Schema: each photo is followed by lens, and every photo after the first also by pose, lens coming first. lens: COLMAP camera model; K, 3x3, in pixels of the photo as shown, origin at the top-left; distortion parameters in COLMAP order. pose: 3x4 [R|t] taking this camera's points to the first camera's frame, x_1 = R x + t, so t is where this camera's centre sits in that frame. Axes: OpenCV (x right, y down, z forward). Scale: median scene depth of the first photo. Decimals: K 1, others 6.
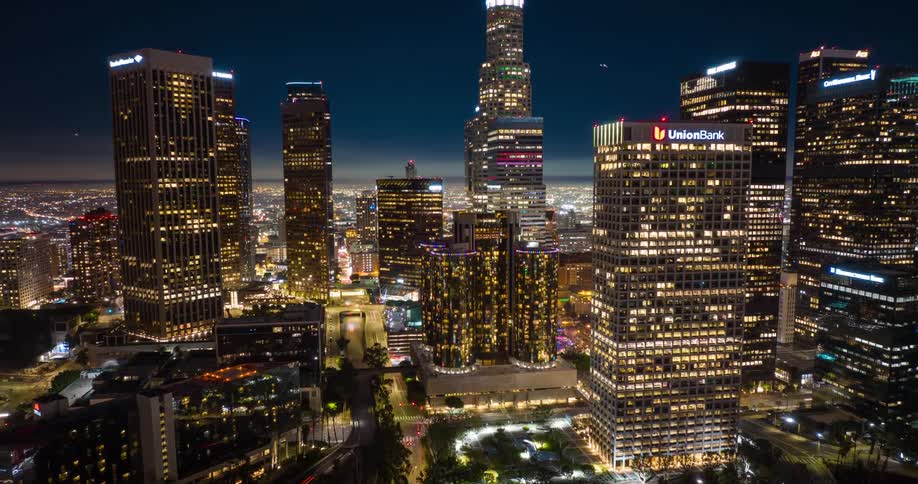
lens RADIAL K [[663.1, 0, 459.8], [0, 663.1, 256.6], [0, 0, 1]] dist [0.002919, -0.056050]
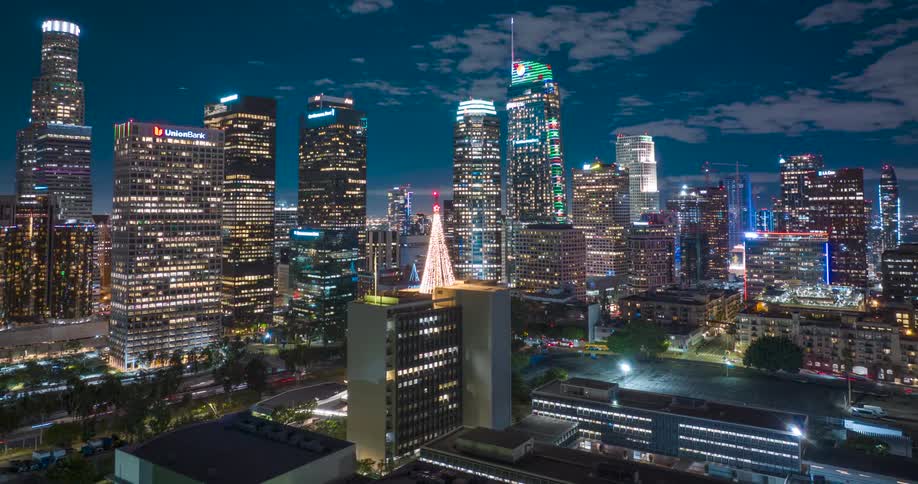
lens RADIAL K [[643.8, 0, 457.4], [0, 643.8, 169.8], [0, 0, 1]] dist [-0.039683, 0.005960]
pose [[0.821080, 0.038369, 0.569522, 0.033675], [0.064324, 0.985163, -0.159108, 0.168128], [-0.567177, 0.167275, 0.806430, -0.521015]]
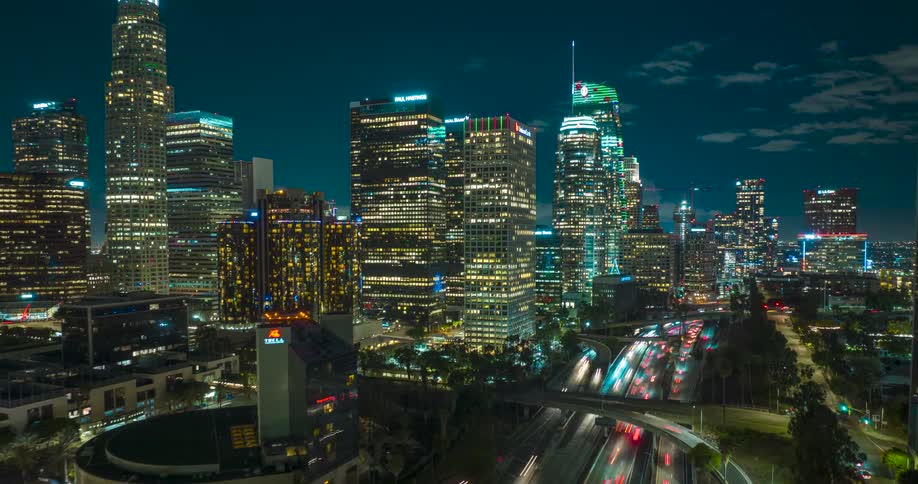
lens RADIAL K [[663.1, 0, 459.8], [0, 663.1, 256.6], [0, 0, 1]] dist [0.002919, -0.056050]
pose [[0.561437, -0.022203, 0.827222, -1.032389], [0.095483, 0.994701, -0.038106, 0.158036], [-0.821992, 0.100379, 0.560582, 0.249916]]
